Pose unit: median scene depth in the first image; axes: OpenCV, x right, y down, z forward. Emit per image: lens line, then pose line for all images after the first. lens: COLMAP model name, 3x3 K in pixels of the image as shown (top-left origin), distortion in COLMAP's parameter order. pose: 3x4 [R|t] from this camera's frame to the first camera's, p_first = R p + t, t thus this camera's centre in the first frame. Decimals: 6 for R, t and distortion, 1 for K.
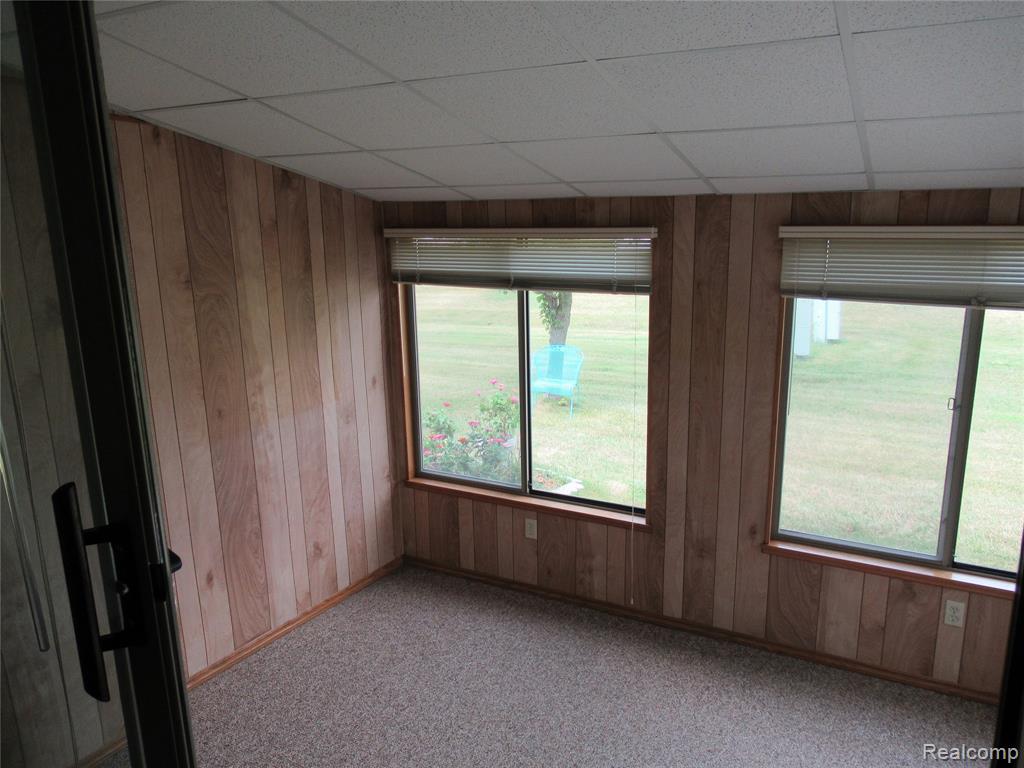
lens RADIAL K [[763.4, 0, 513.9], [0, 763.4, 386.4], [0, 0, 1]] dist [-0.010519, 0.009390]
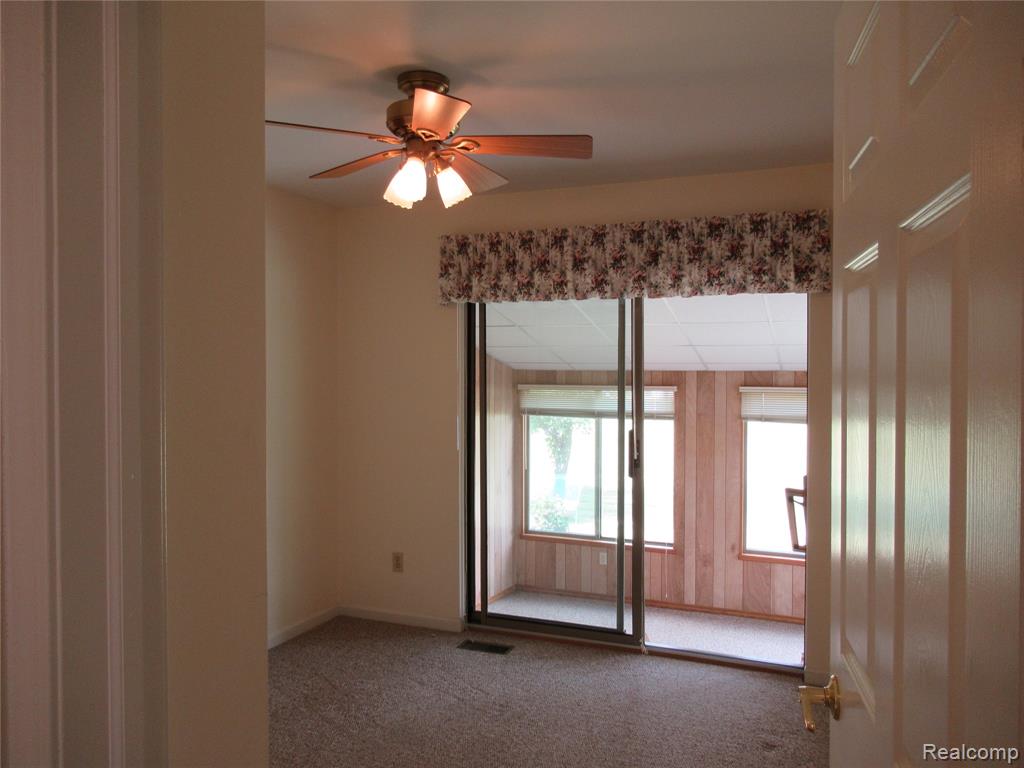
lens RADIAL K [[763.4, 0, 513.7], [0, 763.4, 381.2], [0, 0, 1]] dist [-0.010519, 0.009390]
pose [[0.994913, 0.022521, 0.098189, -0.406979], [-0.000465, 0.975708, -0.219075, 0.200477], [-0.100738, 0.217915, 0.970755, -0.830237]]
